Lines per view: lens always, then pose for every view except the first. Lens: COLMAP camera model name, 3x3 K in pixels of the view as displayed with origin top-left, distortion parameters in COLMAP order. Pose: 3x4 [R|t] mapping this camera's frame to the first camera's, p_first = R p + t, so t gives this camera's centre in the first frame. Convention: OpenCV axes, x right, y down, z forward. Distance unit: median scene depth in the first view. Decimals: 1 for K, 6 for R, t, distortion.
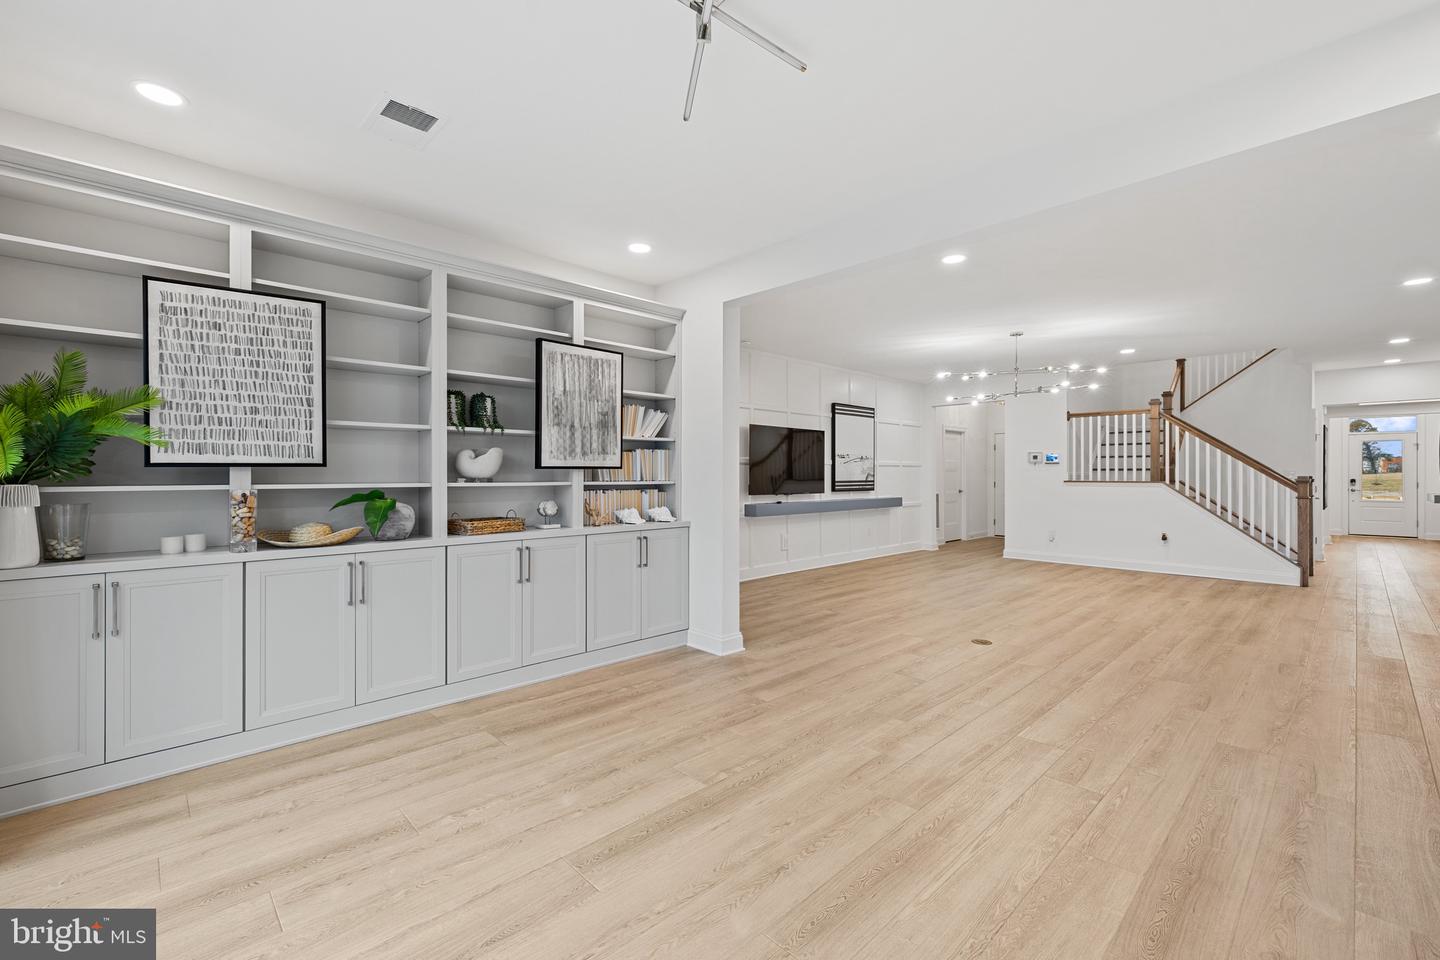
lens RADIAL K [[612.2, 0, 711.3], [0, 612.2, 471.6], [0, 0, 1]] dist [0.000242, 0.000131]
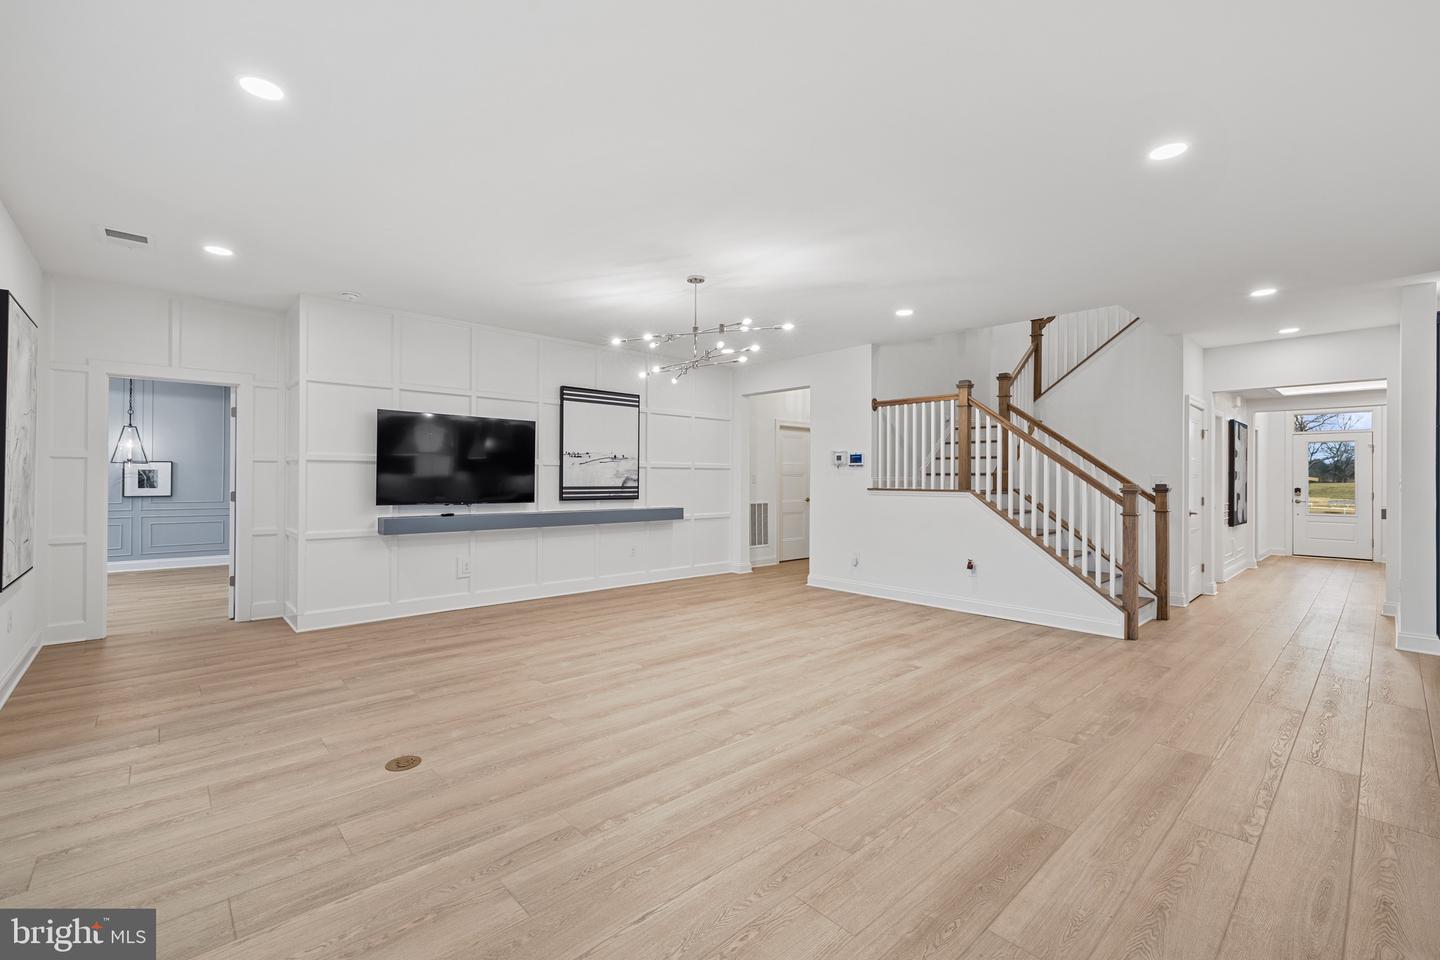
lens RADIAL K [[613.5, 0, 713.1], [0, 613.5, 475.2], [0, 0, 1]] dist [0.001419, 0.000266]
pose [[0.999754, 0.005652, -0.021451, 0.851440], [-0.005686, 0.999983, -0.001498, 0.001470], [0.021442, 0.001620, 0.999769, 0.473579]]
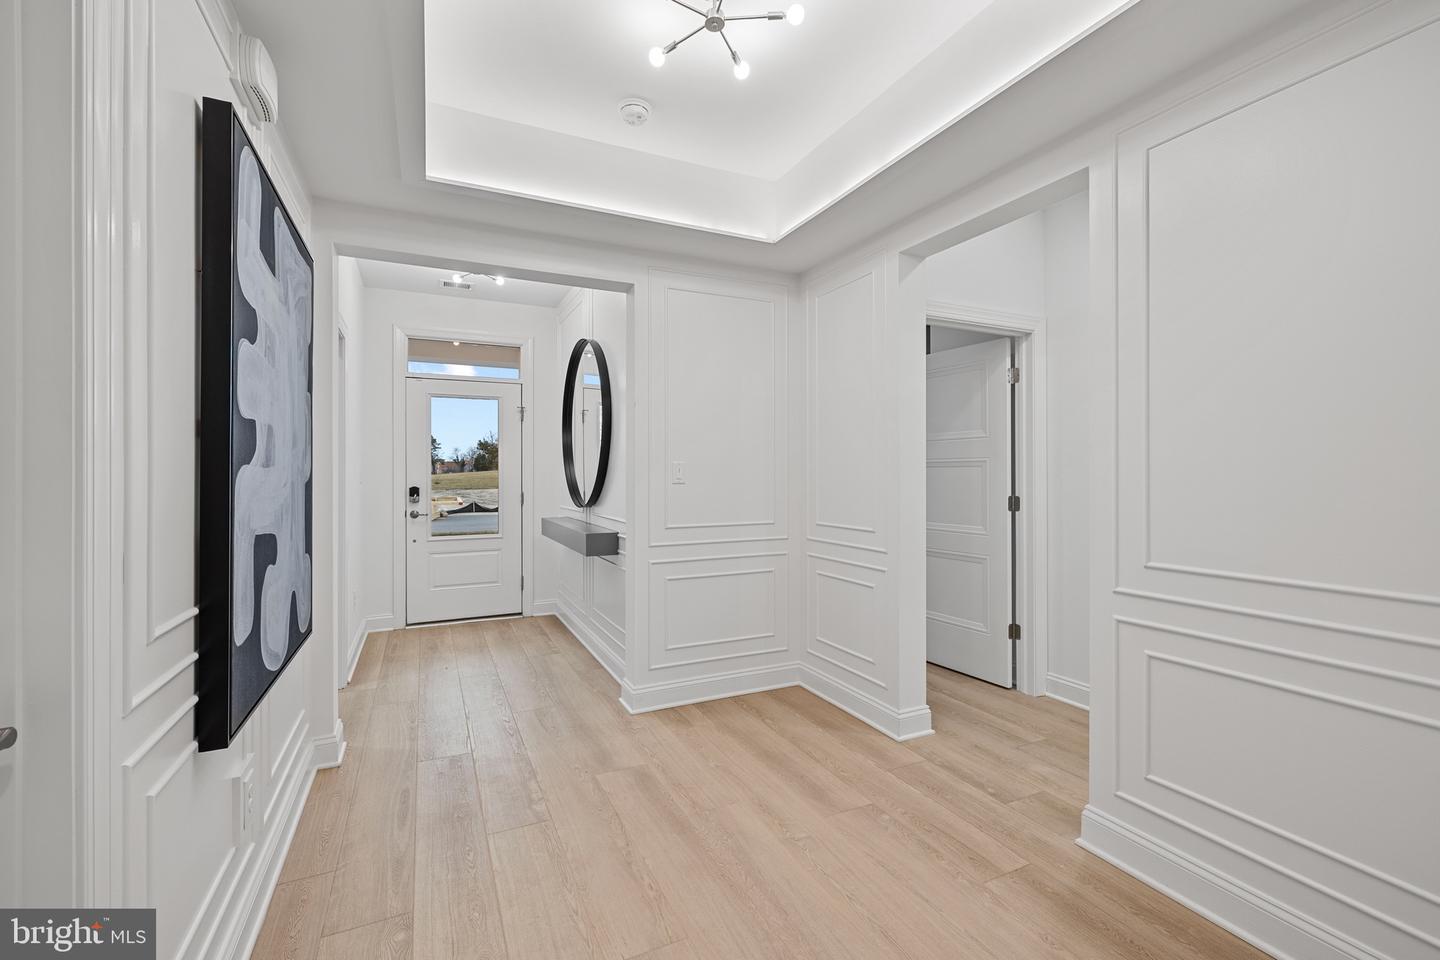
lens RADIAL K [[612.2, 0, 711.3], [0, 612.2, 471.6], [0, 0, 1]] dist [0.000242, 0.000131]
pose [[0.315730, 0.003116, 0.948844, 2.238459], [-0.002496, 0.999994, -0.002454, 0.007323], [-0.948846, -0.001594, 0.315736, 2.116393]]
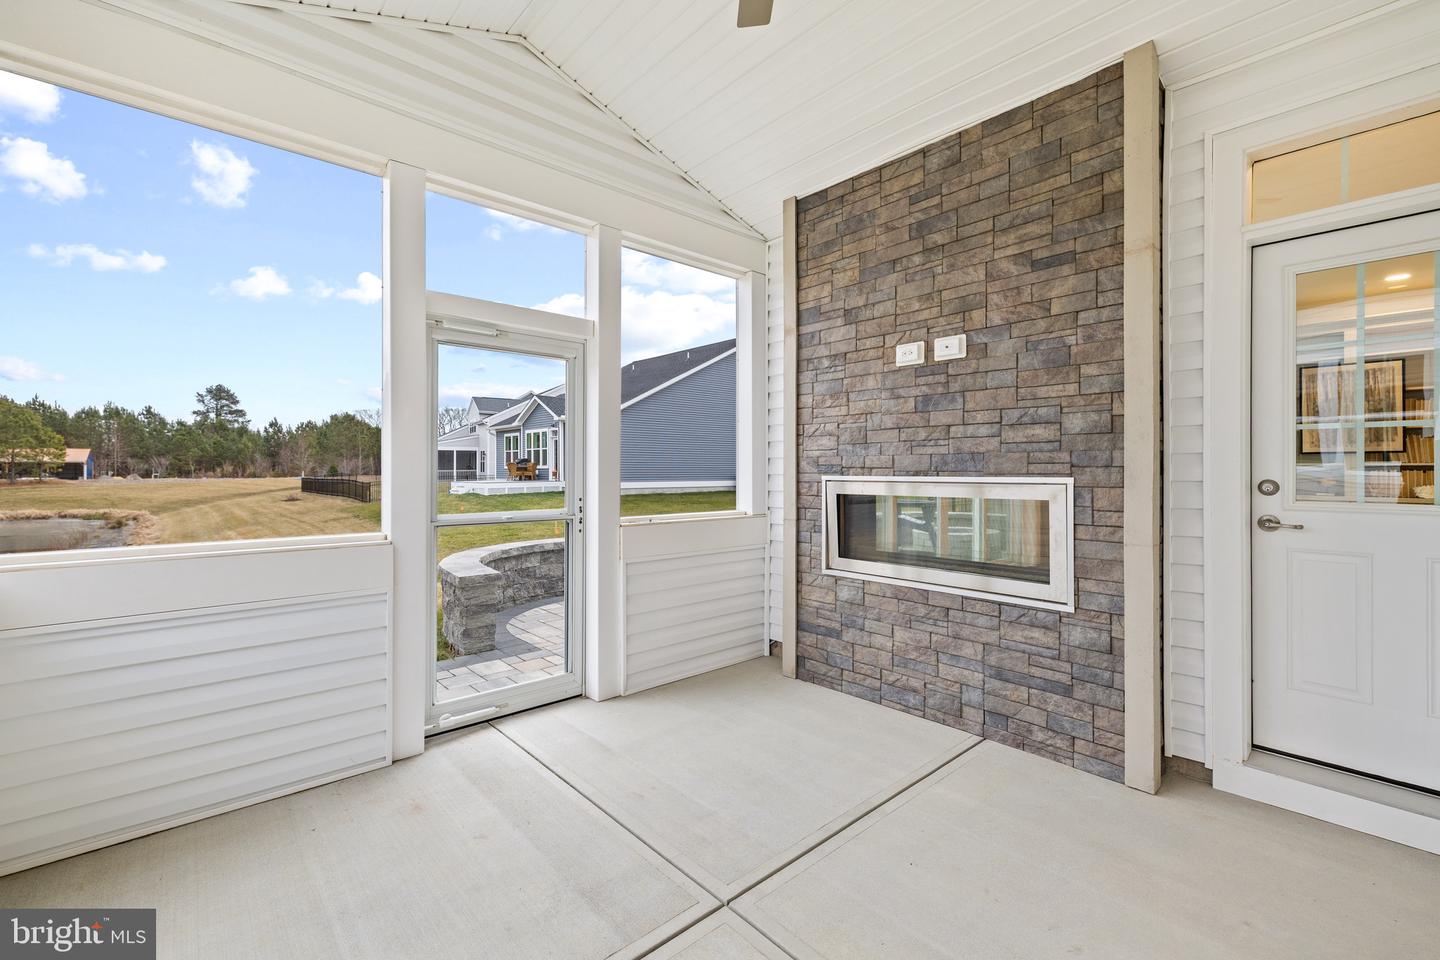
lens RADIAL K [[612.2, 0, 711.3], [0, 612.2, 471.6], [0, 0, 1]] dist [0.000242, 0.000131]
pose [[-0.042129, 0.003443, -0.999106, 1.202807], [0.002032, 0.999992, 0.003360, 0.028418], [0.999110, -0.001889, -0.042136, -0.368195]]
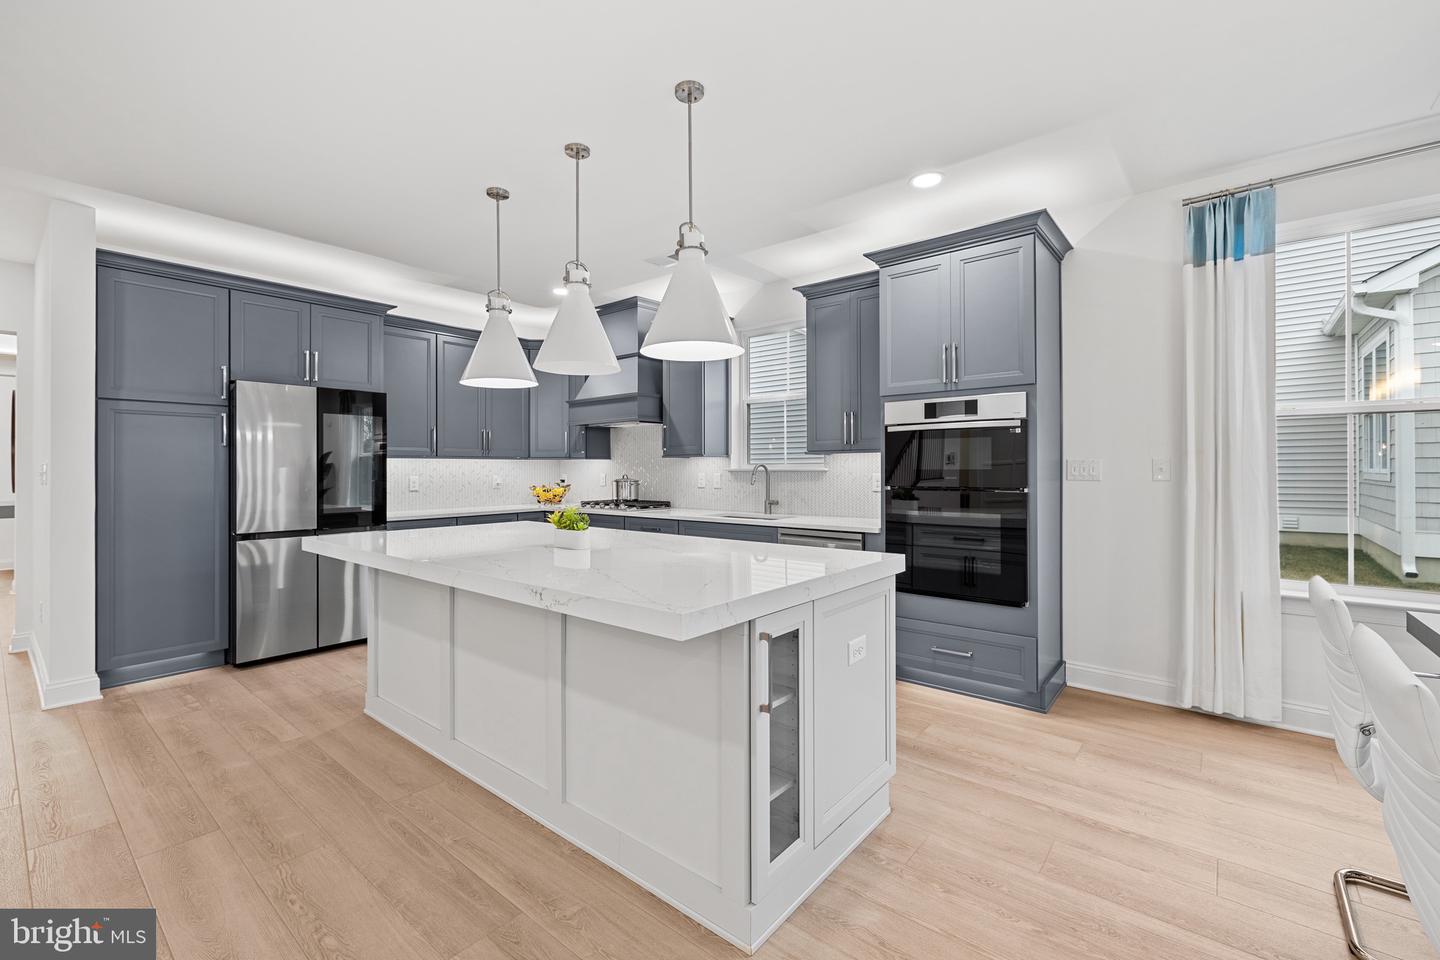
lens RADIAL K [[613.5, 0, 713.1], [0, 613.5, 475.2], [0, 0, 1]] dist [0.001419, 0.000266]
pose [[-0.113455, -0.009246, 0.993500, 1.208832], [0.000958, 0.999955, 0.009415, 0.002161], [-0.993543, 0.002020, -0.113441, 0.870300]]
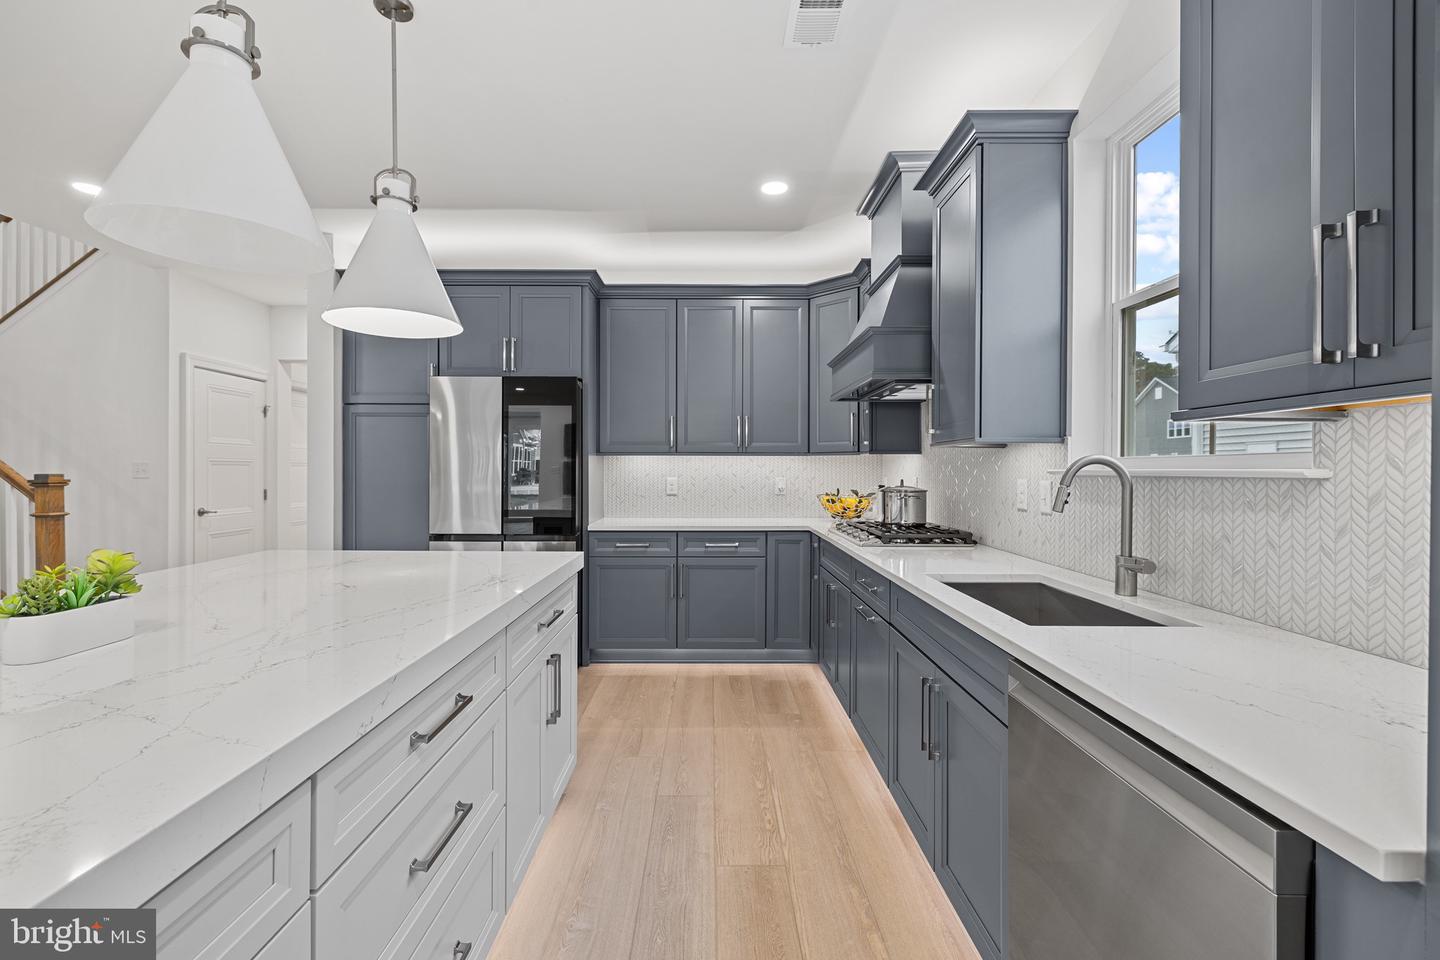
lens RADIAL K [[612.2, 0, 711.3], [0, 612.2, 471.6], [0, 0, 1]] dist [0.000242, 0.000131]
pose [[0.690309, -0.000005, 0.723514, 1.864307], [-0.004644, 0.999979, 0.004438, 0.001402], [-0.723499, -0.006424, 0.690295, 0.542910]]
